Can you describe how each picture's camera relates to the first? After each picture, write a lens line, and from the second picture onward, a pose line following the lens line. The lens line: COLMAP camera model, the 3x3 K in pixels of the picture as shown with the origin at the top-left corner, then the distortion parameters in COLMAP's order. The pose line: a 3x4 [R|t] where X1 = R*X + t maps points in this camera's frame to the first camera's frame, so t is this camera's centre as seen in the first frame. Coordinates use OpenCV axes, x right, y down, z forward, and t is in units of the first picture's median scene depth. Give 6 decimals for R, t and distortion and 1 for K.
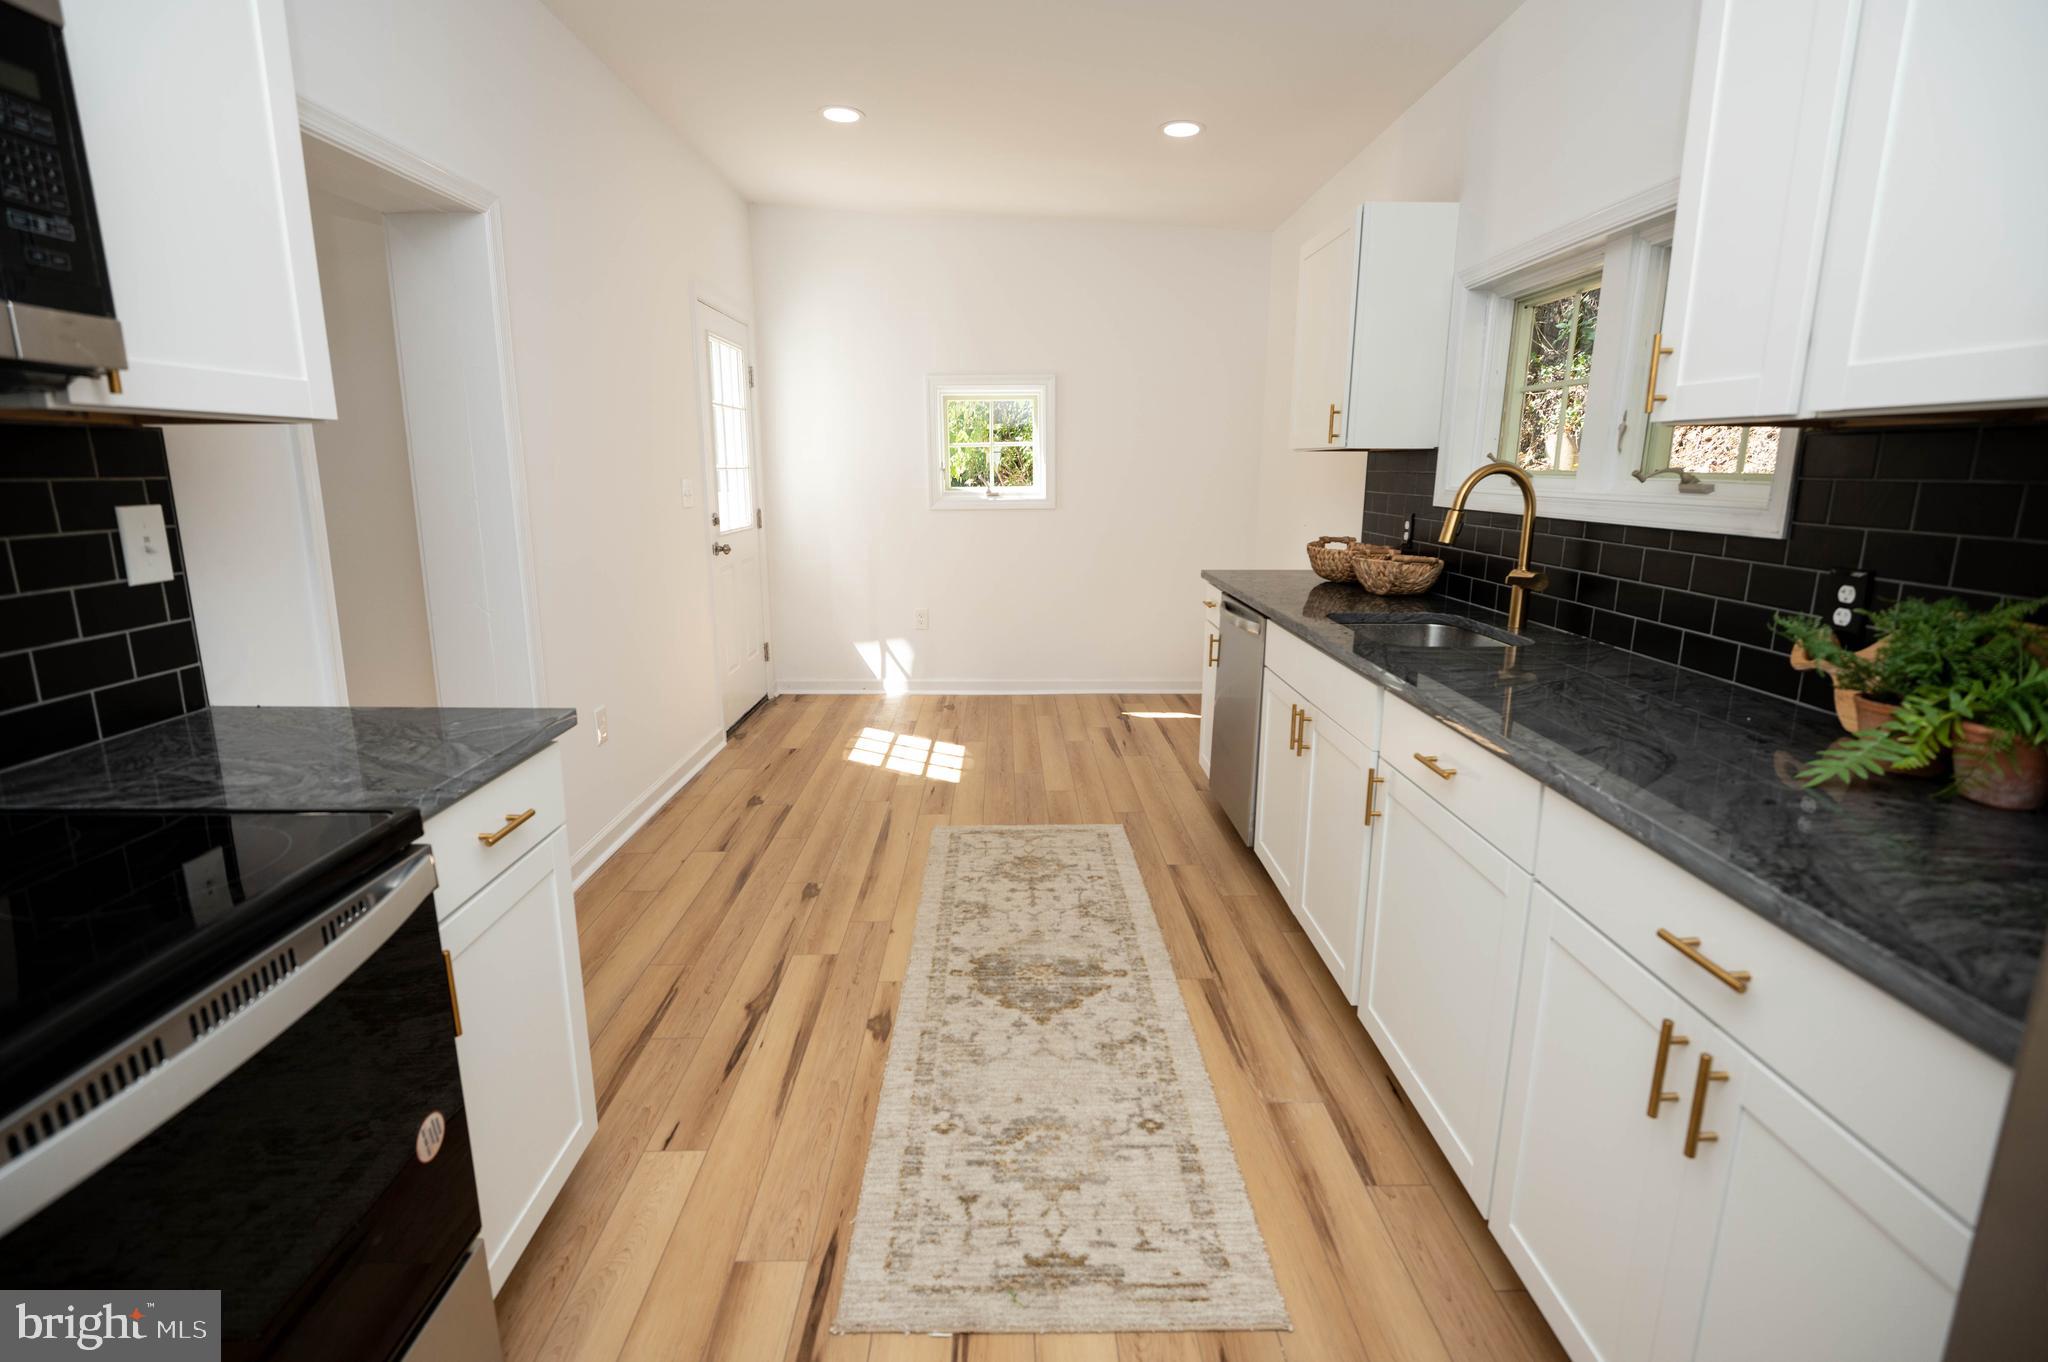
lens RADIAL K [[933.0, 0, 1027.9], [0, 933.0, 668.4], [0, 0, 1]] dist [-0.015005, 0.001887]
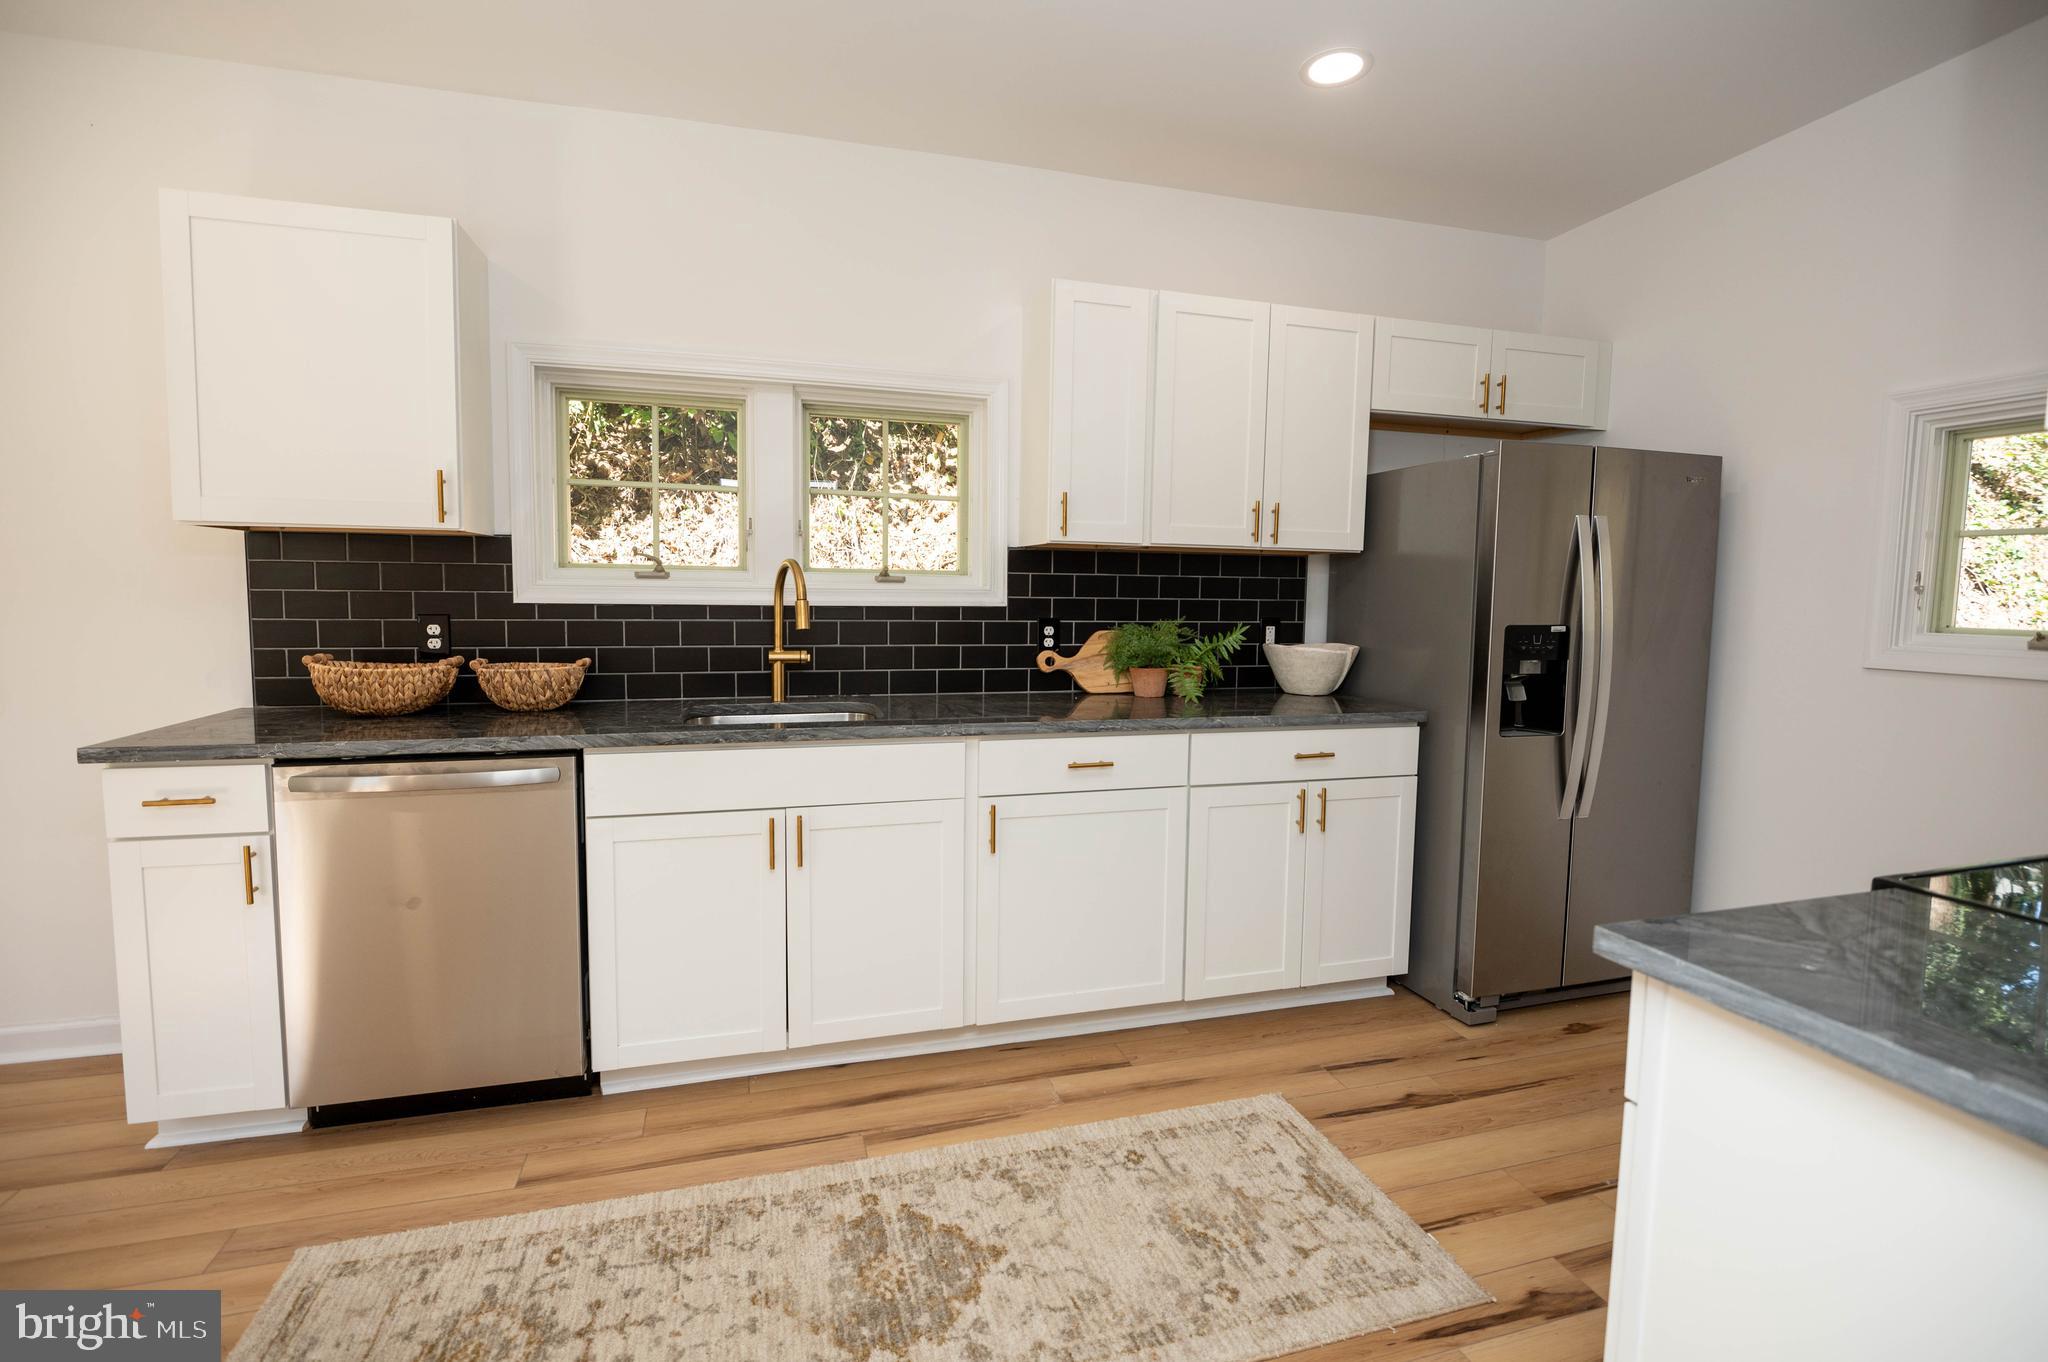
lens RADIAL K [[933.0, 0, 1022.1], [0, 933.0, 662.9], [0, 0, 1]] dist [-0.015005, 0.001887]
pose [[-0.264513, -0.089296, 0.960239, -0.658060], [0.188144, 0.971793, 0.142198, -0.199557], [-0.945851, 0.218277, -0.240252, 1.001933]]
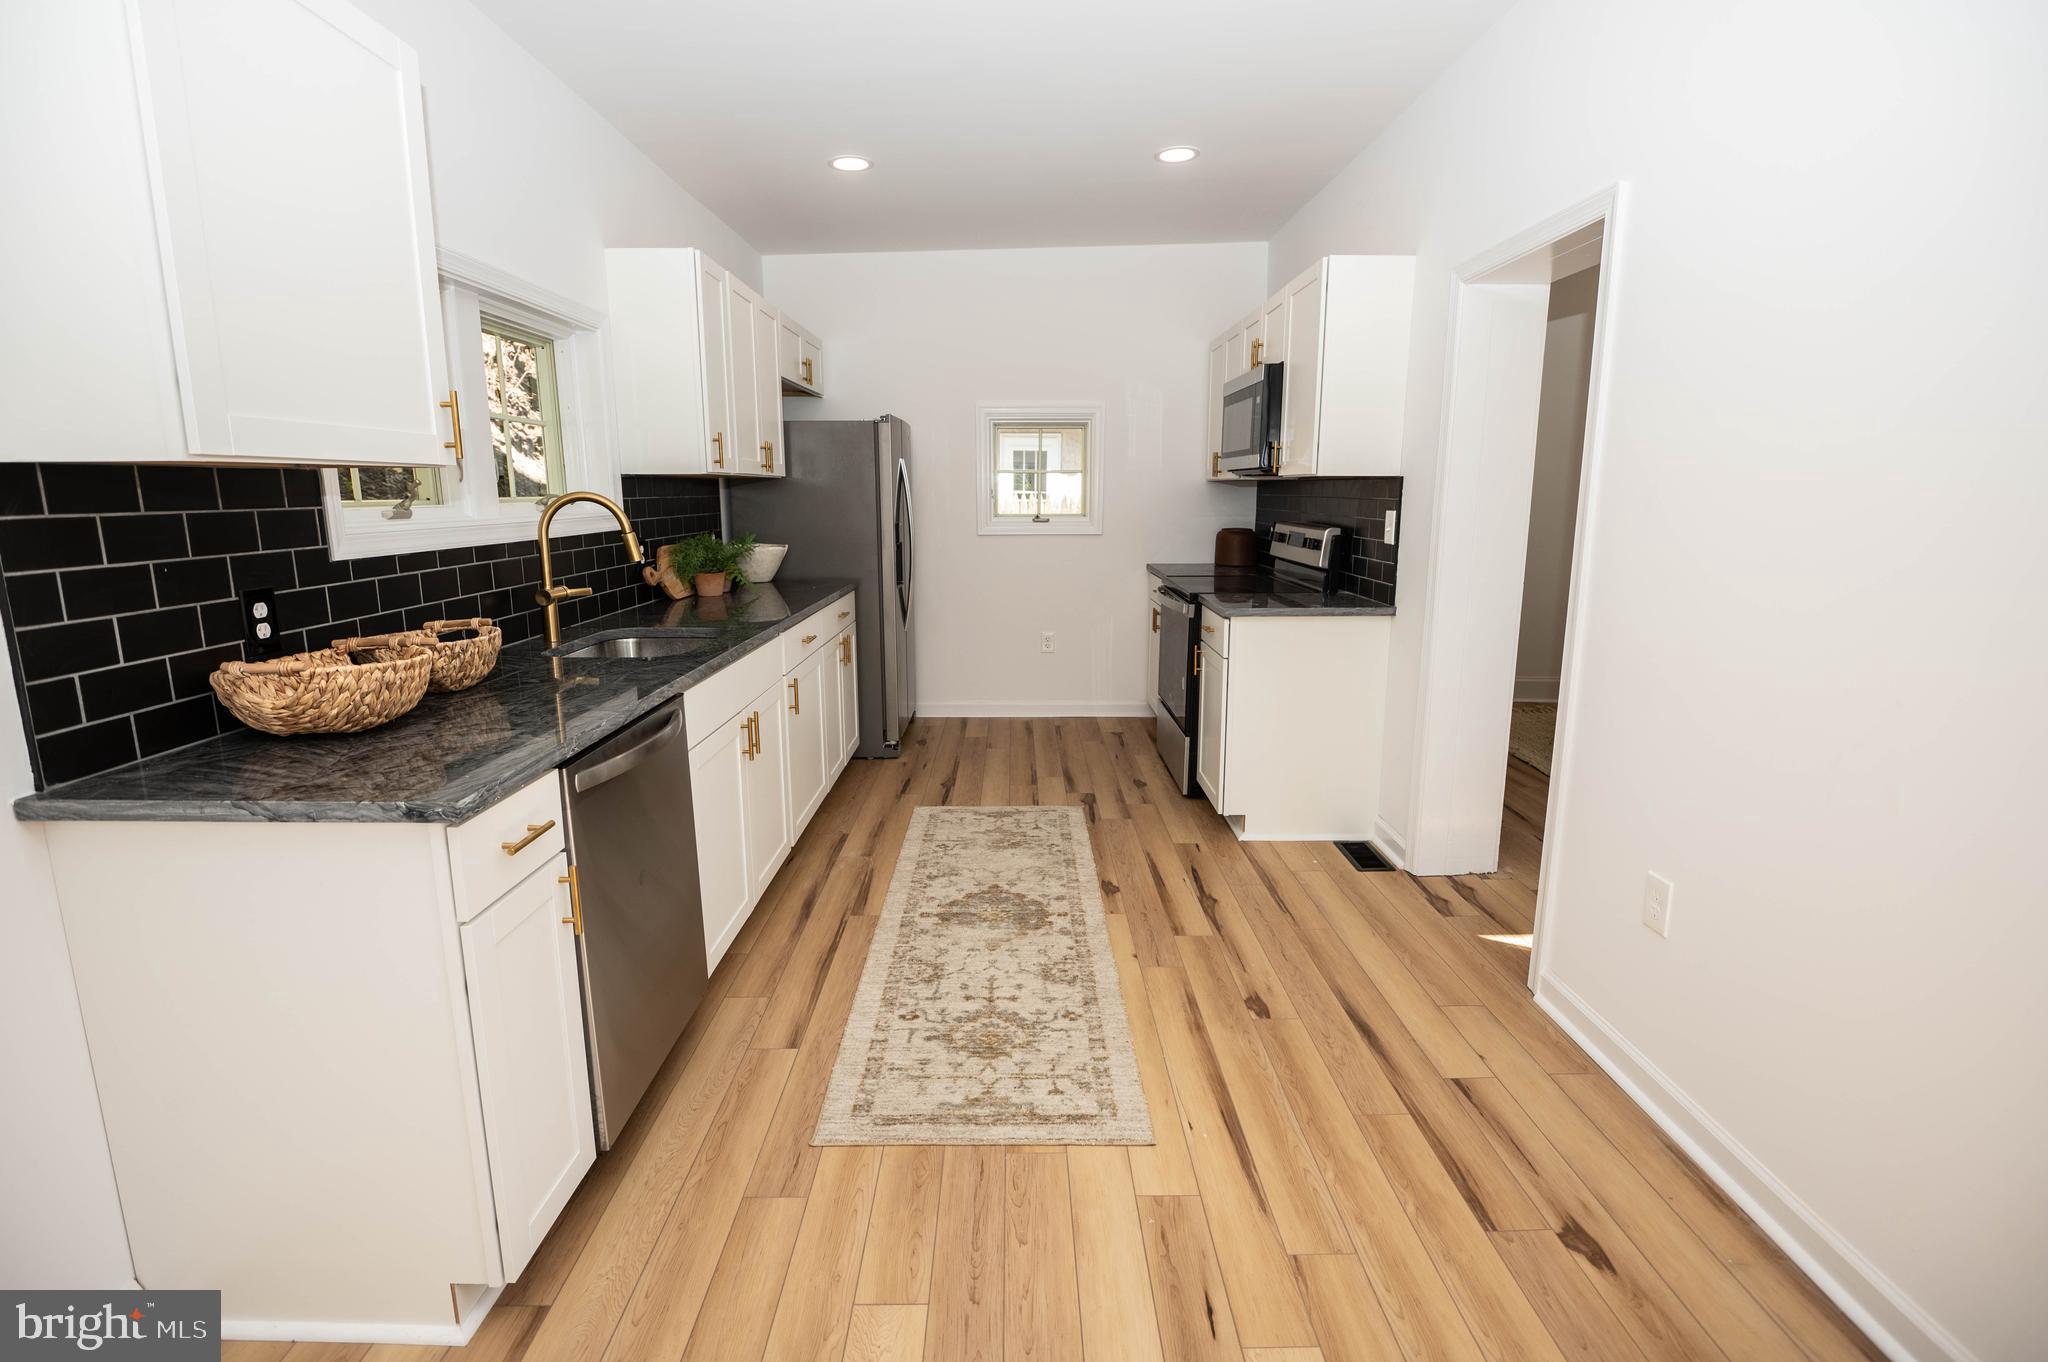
lens RADIAL K [[933.0, 0, 1015.8], [0, 933.0, 670.1], [0, 0, 1]] dist [-0.015005, 0.001887]
pose [[-0.999749, -0.005990, 0.021587, -0.042353], [0.002998, 0.919163, 0.393865, -0.450790], [-0.022202, 0.393831, -0.918915, 2.046184]]
